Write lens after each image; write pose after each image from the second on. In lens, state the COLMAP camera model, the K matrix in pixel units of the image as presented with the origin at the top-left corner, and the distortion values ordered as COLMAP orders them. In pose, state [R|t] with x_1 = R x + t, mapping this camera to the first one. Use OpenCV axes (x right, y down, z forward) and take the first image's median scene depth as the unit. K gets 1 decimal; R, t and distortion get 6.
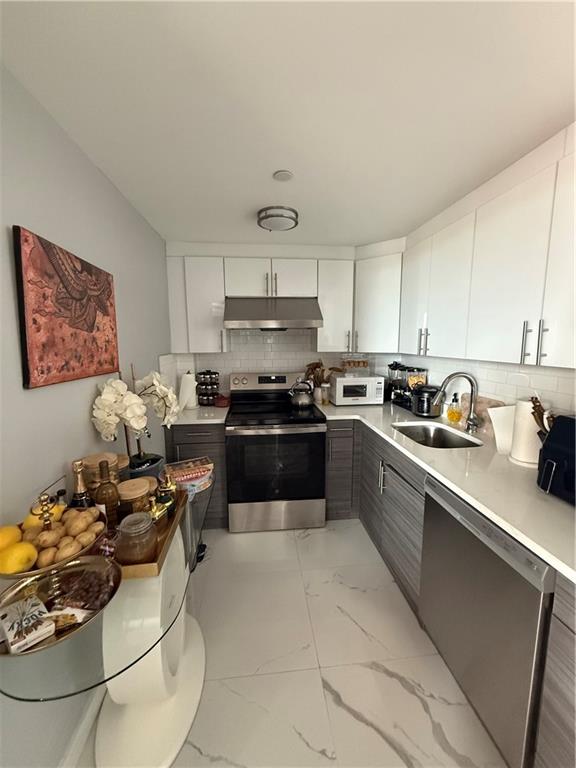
lens RADIAL K [[308.5, 0, 288.2], [0, 308.5, 382.4], [0, 0, 1]] dist [0.001031, 0.000281]
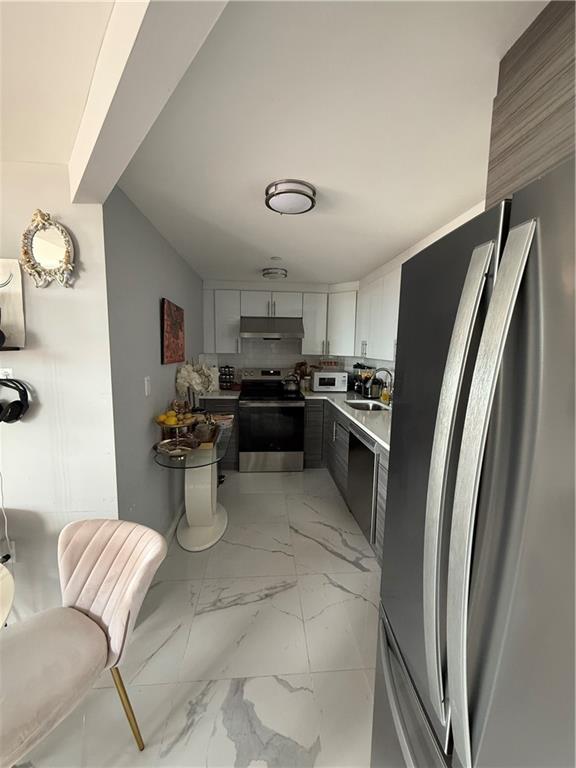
lens RADIAL K [[308.5, 0, 286.2], [0, 308.5, 383.4], [0, 0, 1]] dist [0.001031, 0.000281]
pose [[0.999415, 0.024903, -0.023435, 0.062153], [-0.025223, 0.999591, -0.013477, 0.064386], [0.023090, 0.014060, 0.999635, -0.499486]]
